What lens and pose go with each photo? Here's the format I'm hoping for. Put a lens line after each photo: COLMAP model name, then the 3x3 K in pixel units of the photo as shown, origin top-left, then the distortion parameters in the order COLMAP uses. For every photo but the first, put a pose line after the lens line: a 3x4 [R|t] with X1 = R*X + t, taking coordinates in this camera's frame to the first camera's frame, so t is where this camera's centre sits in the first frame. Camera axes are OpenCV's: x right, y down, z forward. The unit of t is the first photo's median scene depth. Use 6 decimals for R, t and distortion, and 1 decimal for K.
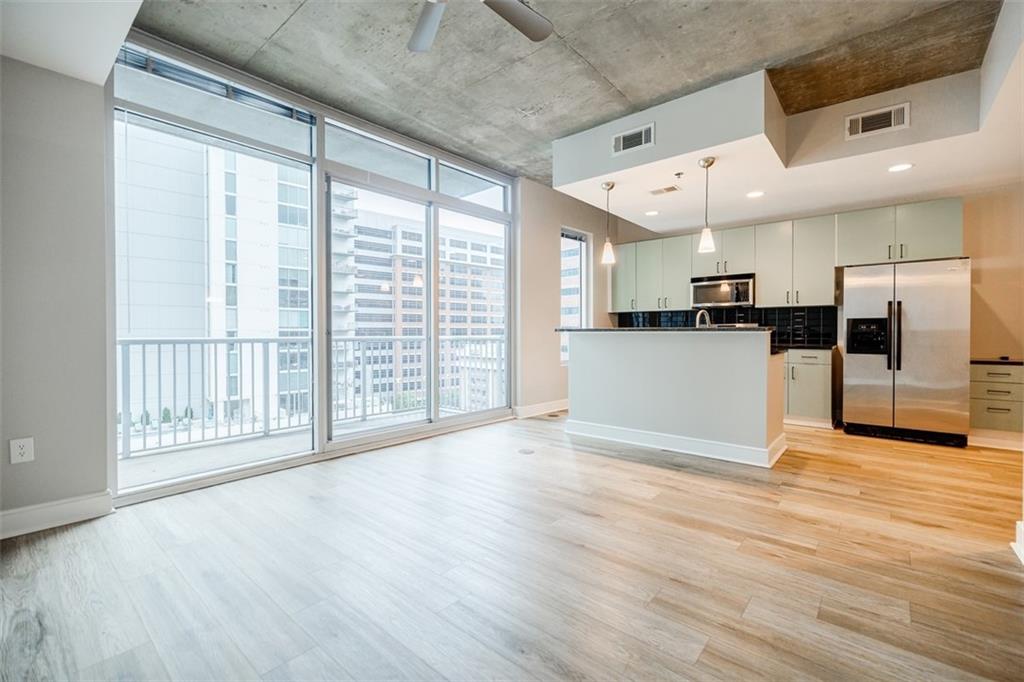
lens RADIAL K [[442.3, 0, 506.8], [0, 442.3, 337.1], [0, 0, 1]] dist [0.001869, 0.000608]
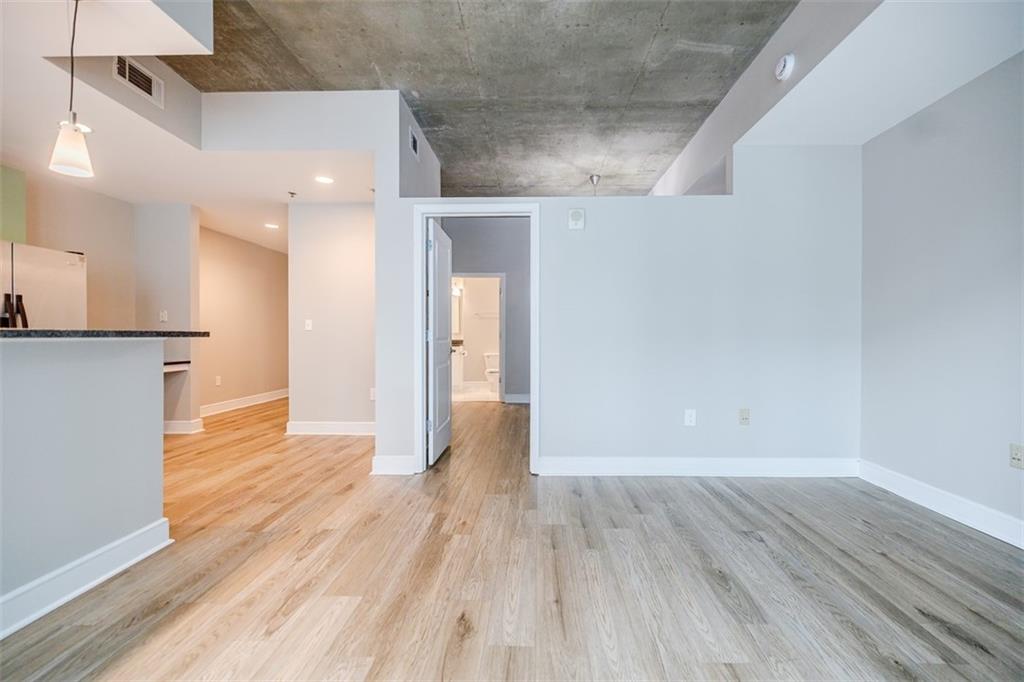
lens RADIAL K [[442.3, 0, 525.7], [0, 442.3, 337.9], [0, 0, 1]] dist [0.001869, 0.000608]
pose [[-0.634572, -0.003143, 0.772857, -0.211559], [0.008435, 0.999904, 0.010992, -0.012116], [-0.772818, 0.013494, -0.634484, 0.800014]]
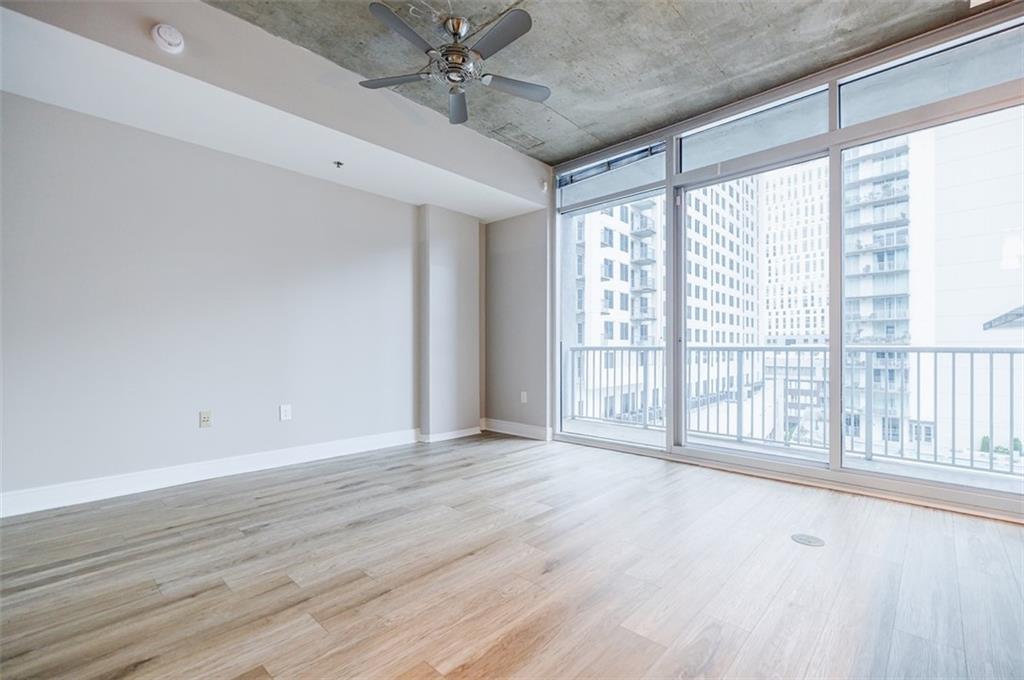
lens RADIAL K [[442.3, 0, 513.3], [0, 442.3, 347.6], [0, 0, 1]] dist [0.001869, 0.000608]
pose [[-0.039053, 0.003296, -0.999232, 0.584335], [-0.009840, 0.999945, 0.003683, 0.008875], [0.999189, 0.009976, -0.039019, 0.577888]]
